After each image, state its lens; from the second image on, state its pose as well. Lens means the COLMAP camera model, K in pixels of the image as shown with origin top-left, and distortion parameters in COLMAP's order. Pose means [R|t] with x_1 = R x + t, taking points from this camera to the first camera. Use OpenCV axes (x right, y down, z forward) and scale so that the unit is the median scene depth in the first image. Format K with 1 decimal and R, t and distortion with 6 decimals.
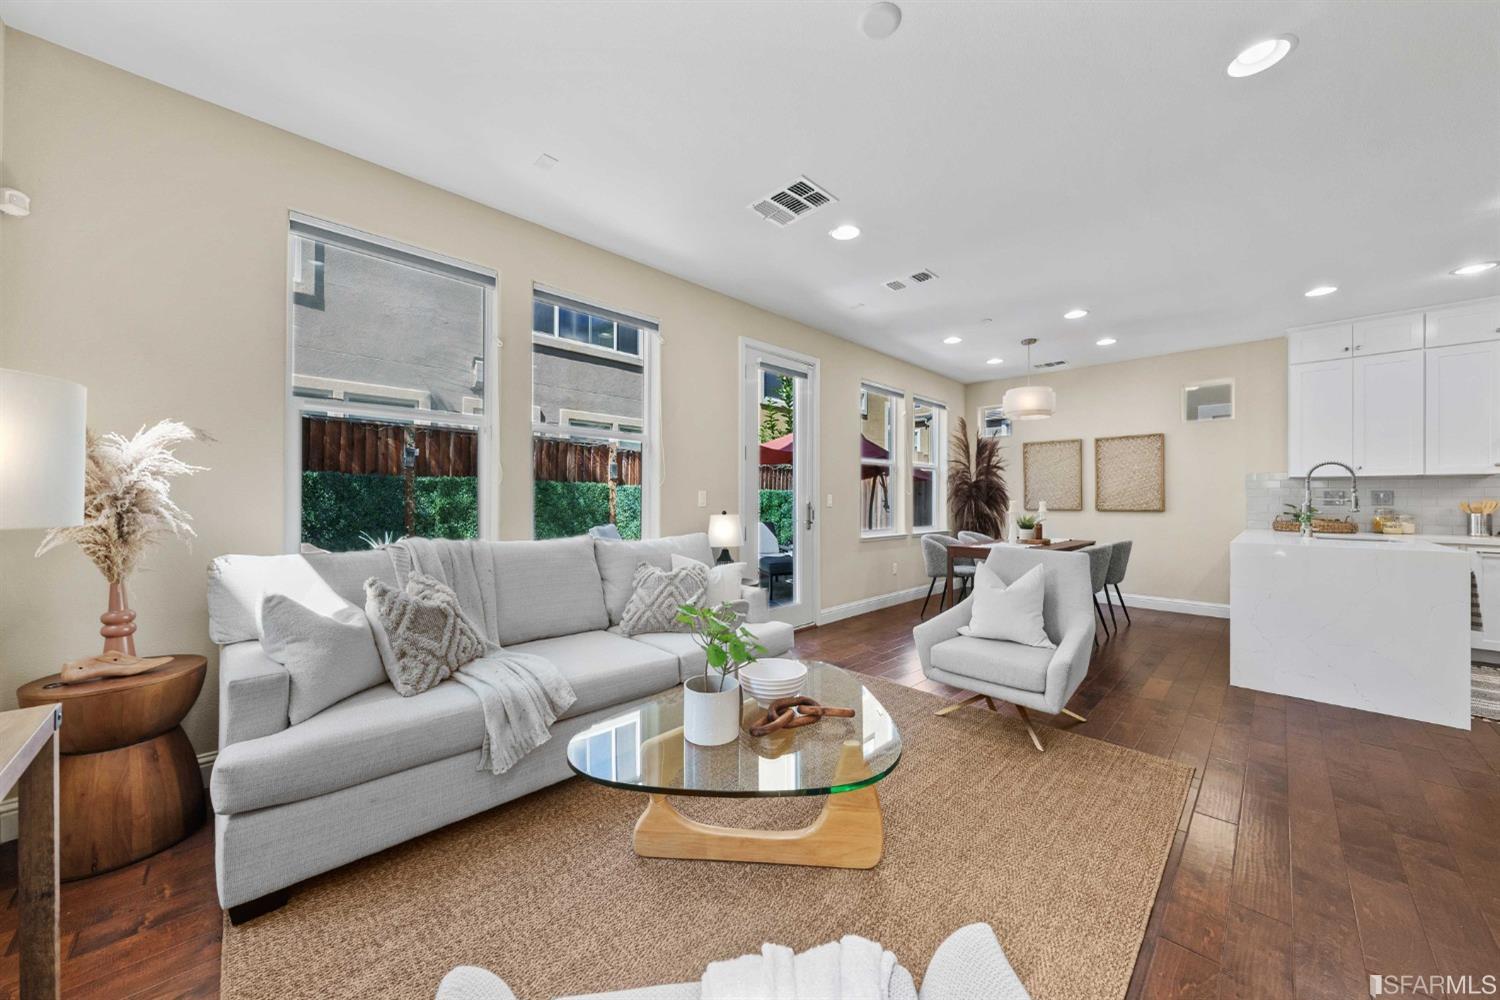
lens RADIAL K [[533.5, 0, 752.0], [0, 533.5, 495.4], [0, 0, 1]] dist [-0.002179, -0.000132]
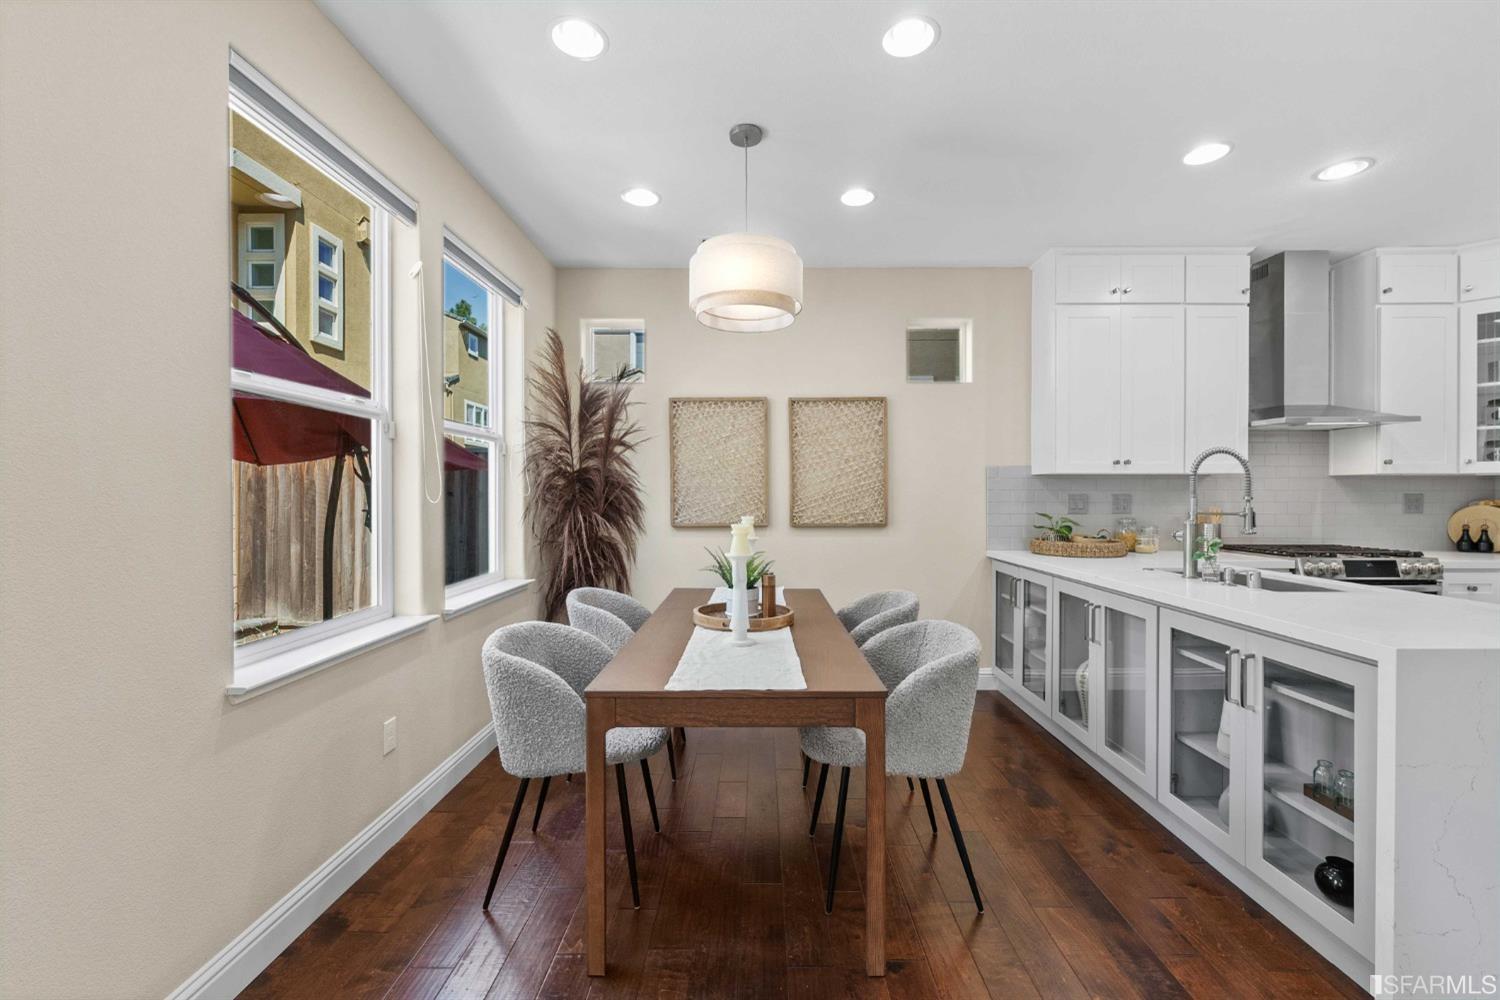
lens RADIAL K [[626.4, 0, 755.9], [0, 626.4, 498.7], [0, 0, 1]] dist [0.000526, 0.000513]
pose [[0.713834, -0.009863, 0.700245, 0.178345], [-0.002275, 0.999863, 0.016402, -0.013693], [-0.700311, -0.013302, 0.713714, 0.633411]]
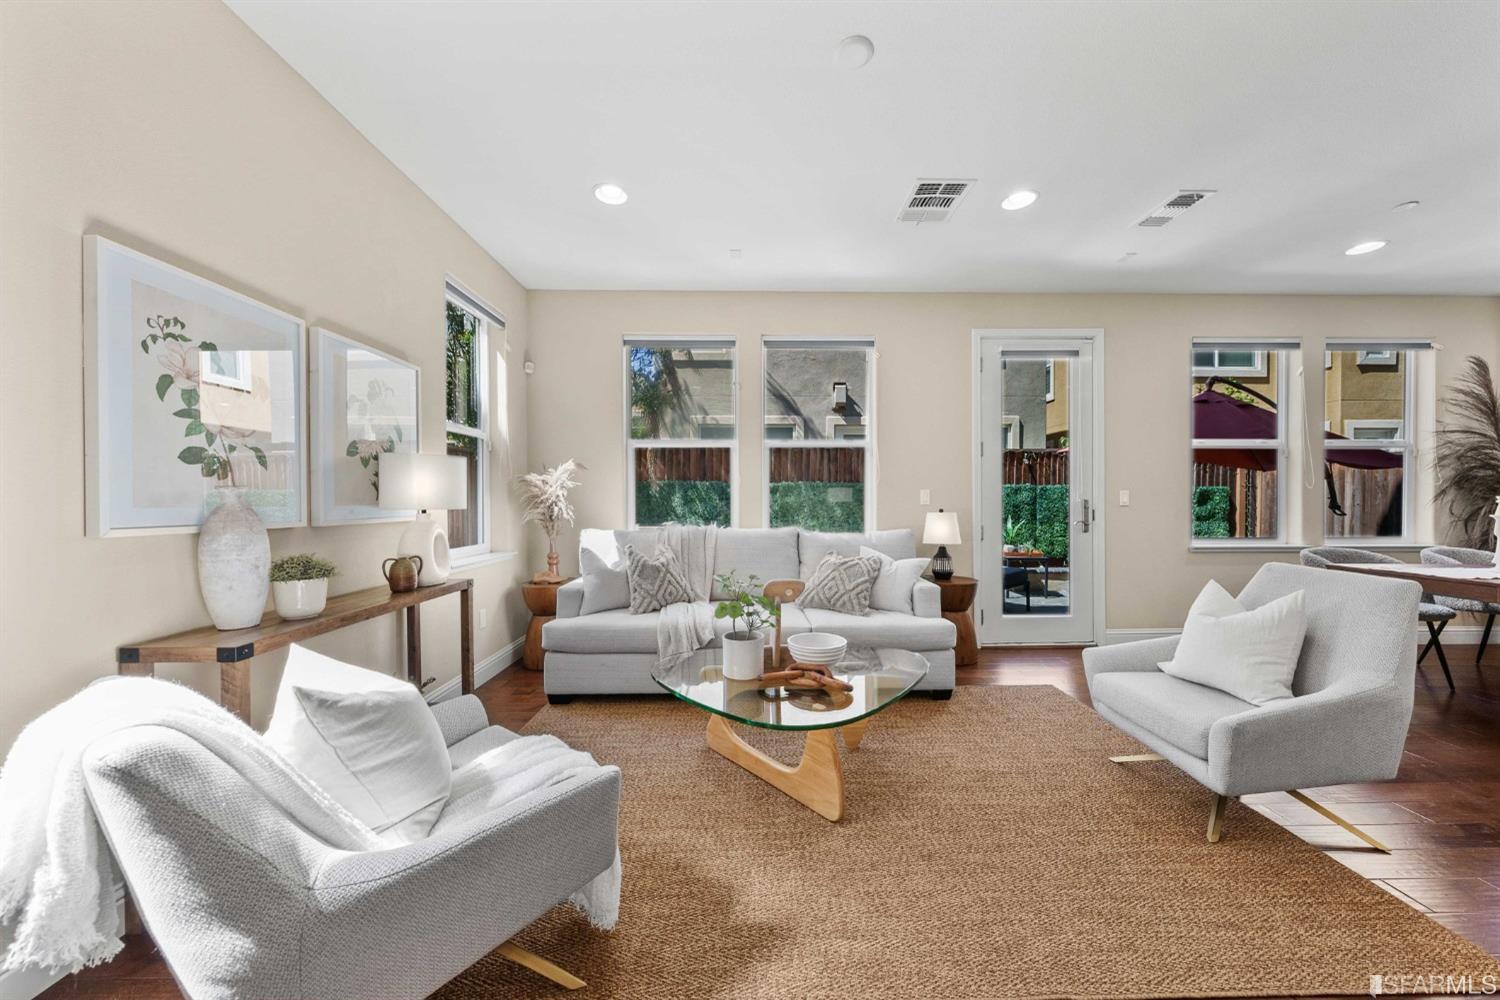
lens RADIAL K [[516.3, 0, 750.0], [0, 516.3, 500.0], [0, 0, 1]] dist [-0.000593, 0.000028]
pose [[0.715273, -0.004564, -0.698831, 0.273712], [0.009767, 0.999946, 0.003466, 0.003803], [0.698777, -0.009305, 0.715279, 0.031262]]
